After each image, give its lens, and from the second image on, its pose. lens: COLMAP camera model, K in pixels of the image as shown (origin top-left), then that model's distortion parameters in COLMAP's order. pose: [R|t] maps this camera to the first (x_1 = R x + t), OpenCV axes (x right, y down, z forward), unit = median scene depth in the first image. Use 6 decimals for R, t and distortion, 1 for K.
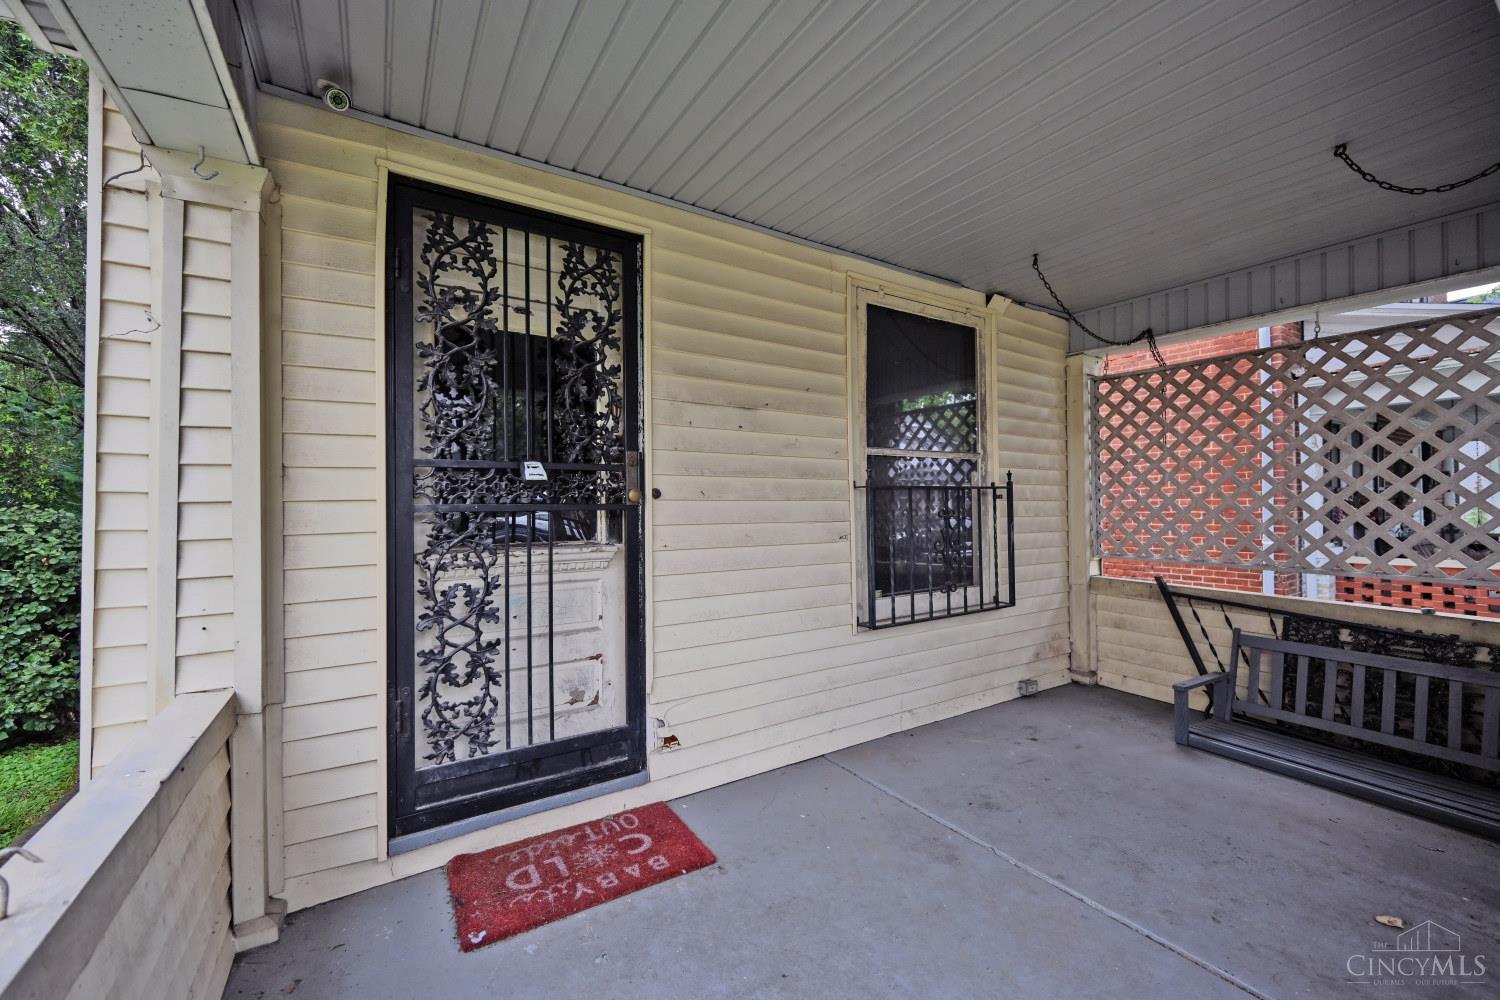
lens RADIAL K [[594.4, 0, 745.4], [0, 594.4, 497.7], [0, 0, 1]] dist [-0.001516, 0.000241]
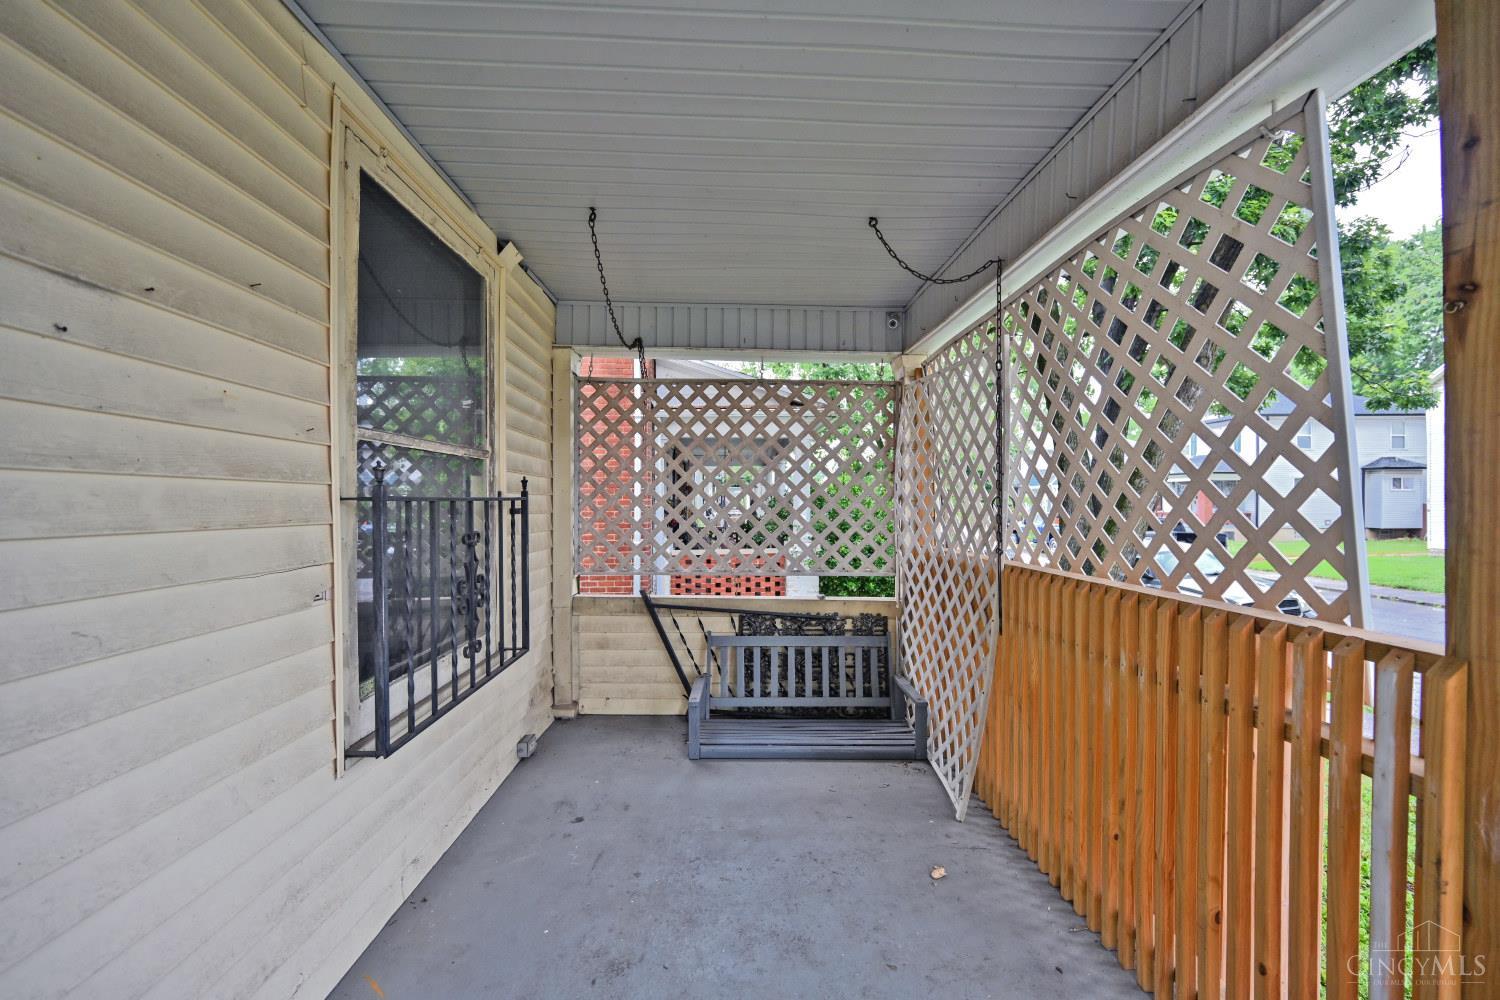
lens RADIAL K [[594.4, 0, 735.1], [0, 594.4, 499.0], [0, 0, 1]] dist [-0.001516, 0.000241]
pose [[0.506136, 0.010230, 0.862393, -0.082853], [-0.014576, 0.999888, -0.003306, -0.017860], [-0.862331, -0.010897, 0.506228, 0.367470]]
